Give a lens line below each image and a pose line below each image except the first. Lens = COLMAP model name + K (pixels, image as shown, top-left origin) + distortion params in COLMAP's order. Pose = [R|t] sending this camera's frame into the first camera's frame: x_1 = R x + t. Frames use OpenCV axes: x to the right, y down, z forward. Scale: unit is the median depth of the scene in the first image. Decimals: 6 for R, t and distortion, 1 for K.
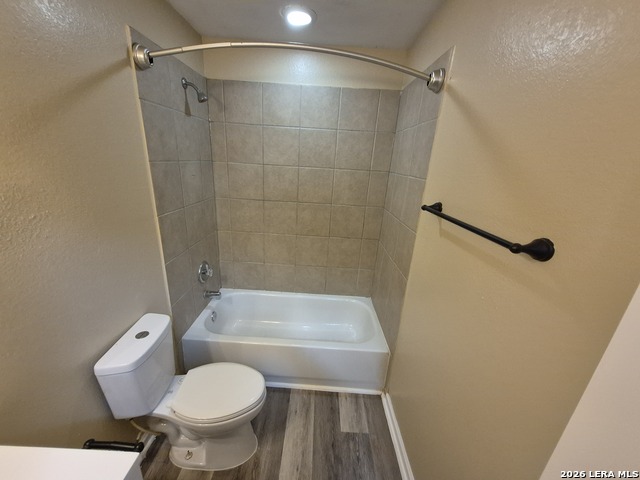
lens RADIAL K [[250.3, 0, 317.2], [0, 250.3, 239.5], [0, 0, 1]] dist [0.002865, -0.000110]
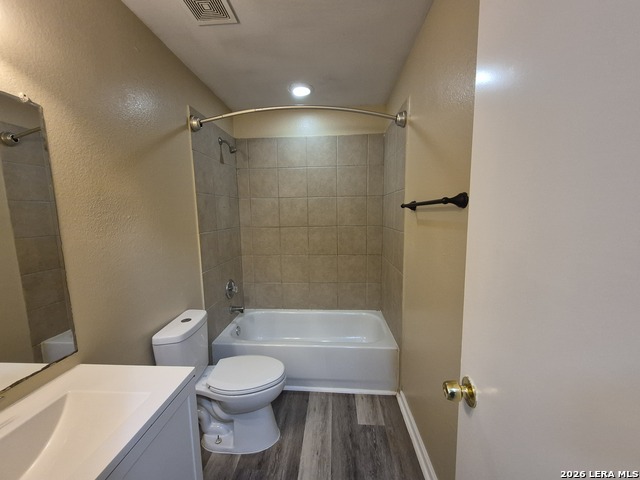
lens RADIAL K [[250.3, 0, 318.8], [0, 250.3, 240.0], [0, 0, 1]] dist [0.002865, -0.000110]
pose [[0.996398, -0.068148, -0.050462, 0.032373], [0.056572, 0.977523, -0.203098, 0.188181], [0.063168, 0.199512, 0.977857, -0.170560]]
